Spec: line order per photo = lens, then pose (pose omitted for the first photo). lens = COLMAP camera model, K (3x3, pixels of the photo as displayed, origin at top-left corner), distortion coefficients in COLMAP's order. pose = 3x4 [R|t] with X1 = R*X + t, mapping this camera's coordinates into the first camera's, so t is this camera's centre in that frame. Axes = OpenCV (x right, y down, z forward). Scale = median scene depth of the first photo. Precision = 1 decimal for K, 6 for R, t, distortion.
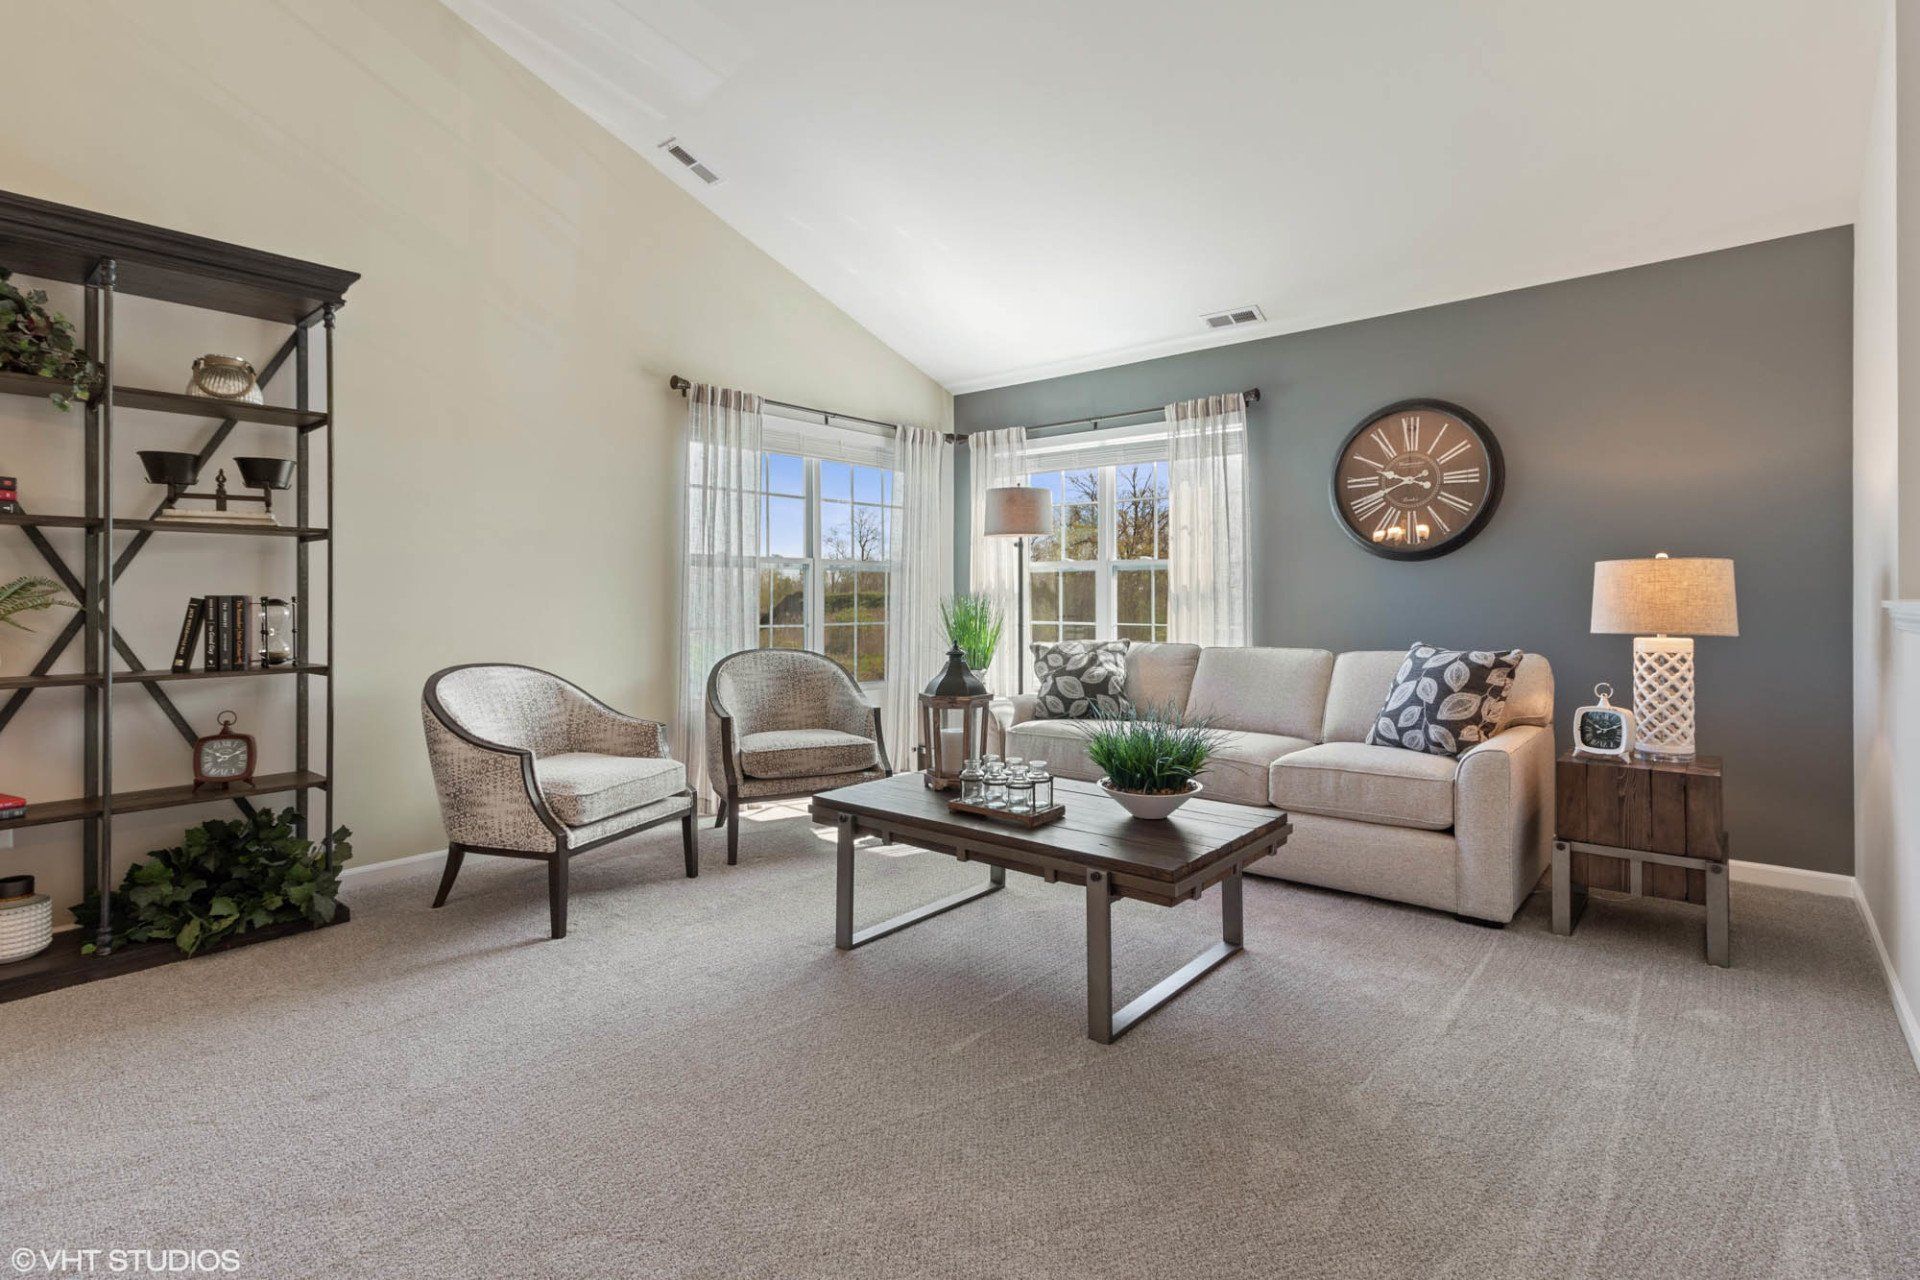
lens RADIAL K [[907.3, 0, 956.9], [0, 907.3, 592.2], [0, 0, 1]] dist [0.010592, 0.000327]
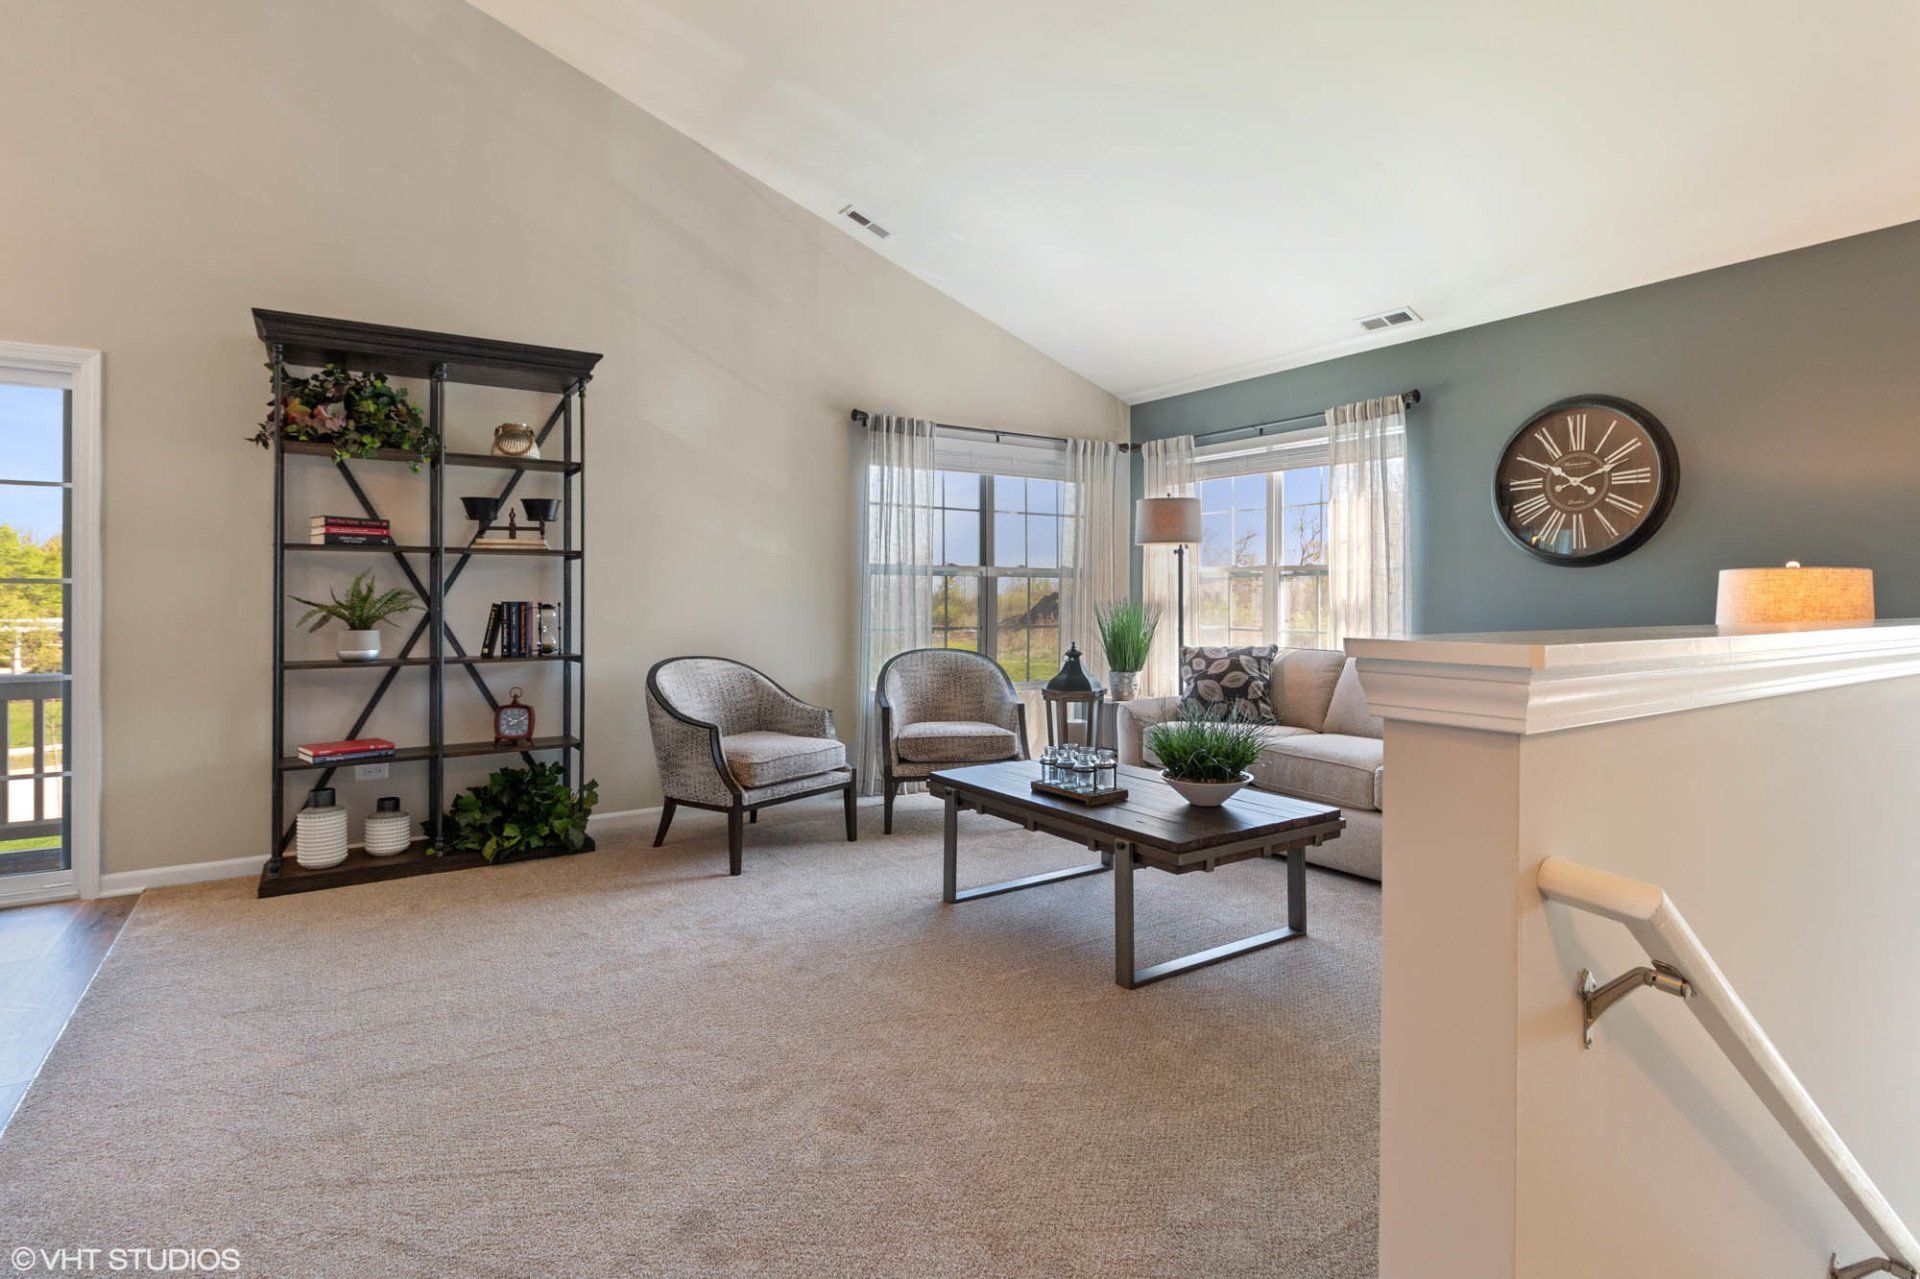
lens RADIAL K [[931.6, 0, 952.6], [0, 931.6, 593.8], [0, 0, 1]] dist [0.013818, 0.000248]
pose [[0.963788, 0.000984, -0.266669, 0.181267], [-0.000833, 0.999999, 0.000679, -0.008856], [0.266670, -0.000432, 0.963788, -0.149771]]
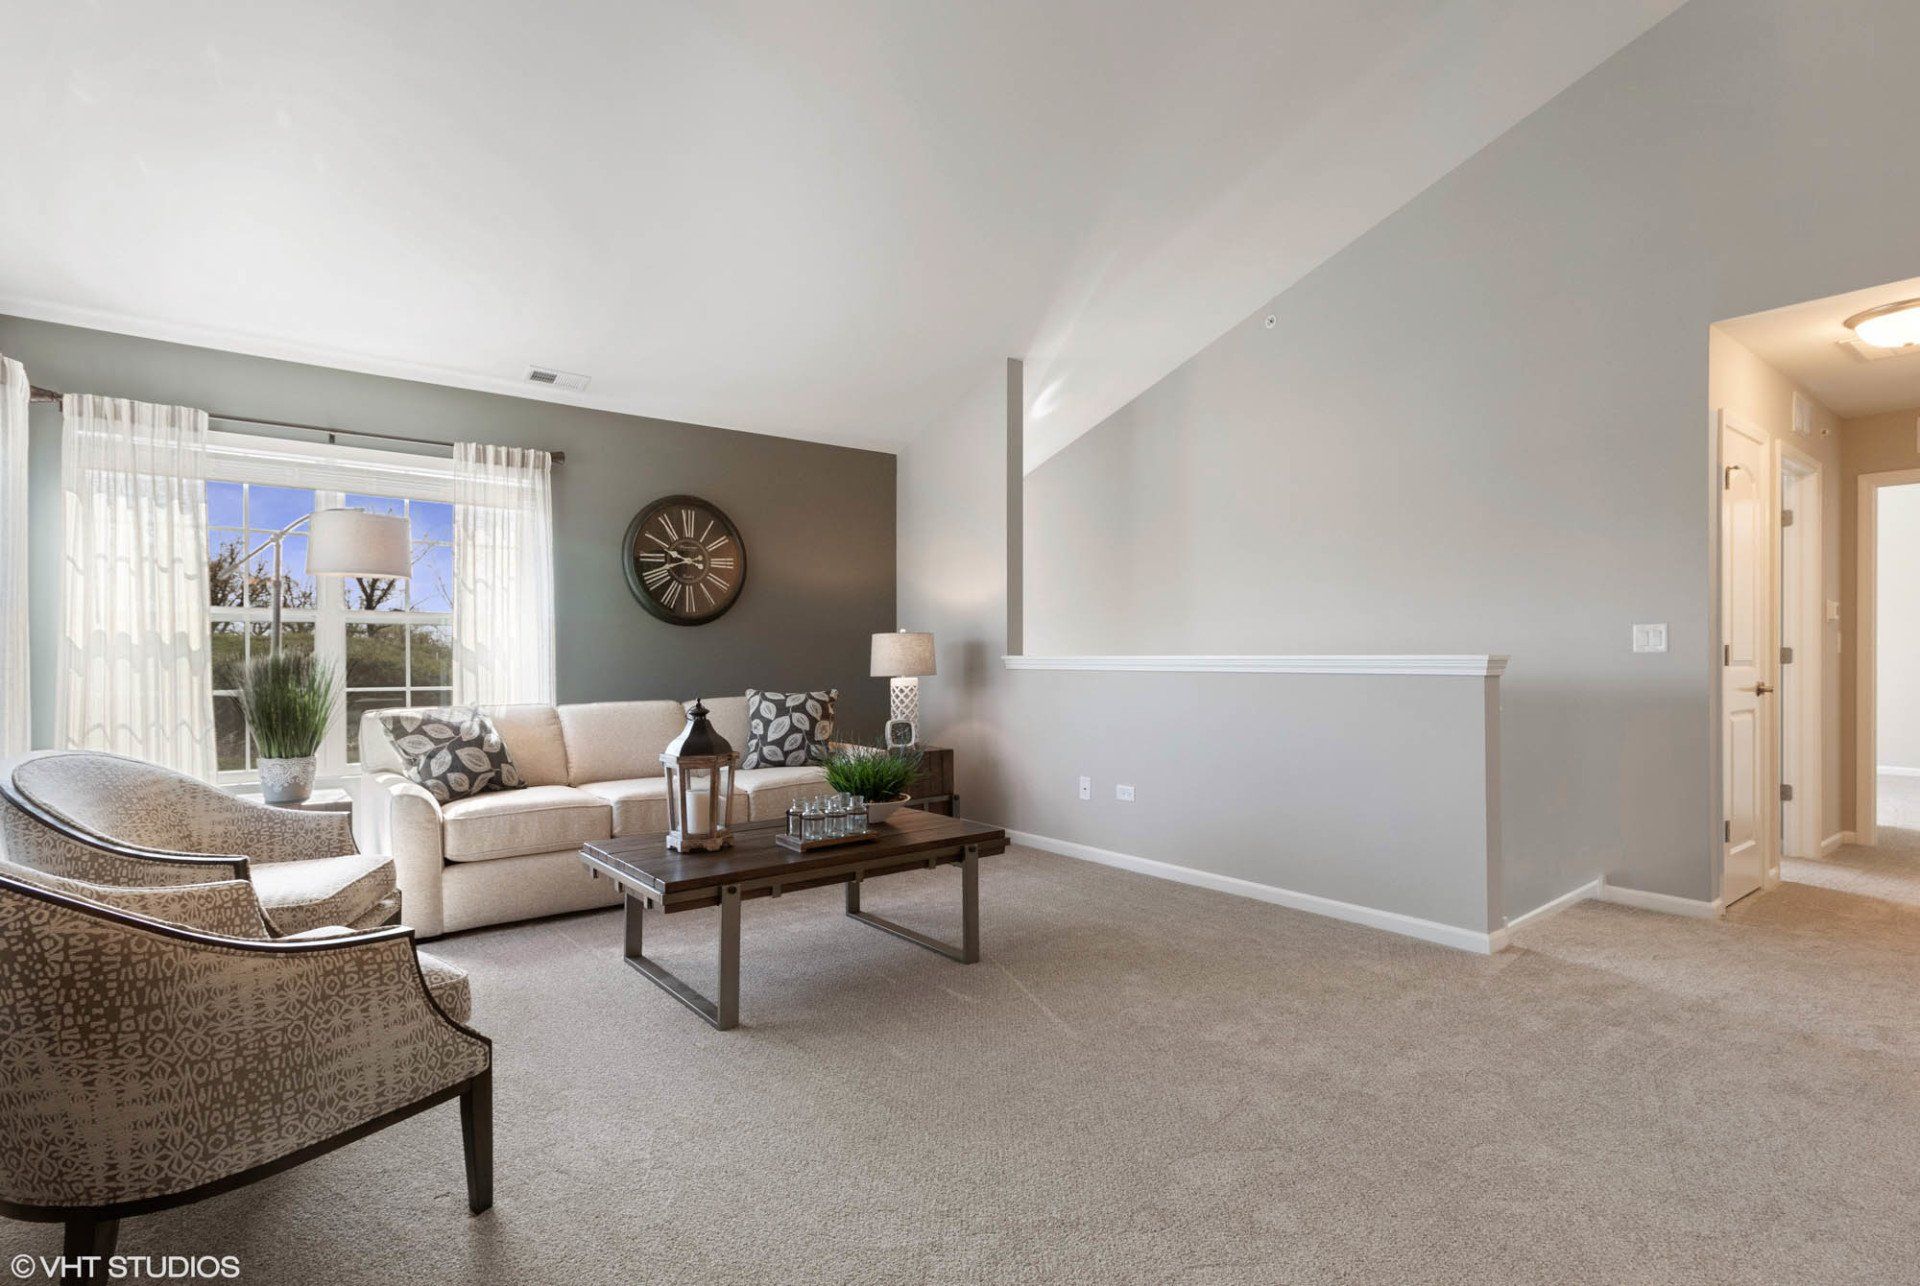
lens RADIAL K [[946.9, 0, 963.7], [0, 946.9, 653.6], [0, 0, 1]] dist [0.001996, 0.000173]
pose [[0.190990, -0.000539, 0.981592, -0.946983], [-0.002891, 0.999995, 0.001111, 0.001017], [-0.981588, -0.003050, 0.190987, 0.521764]]
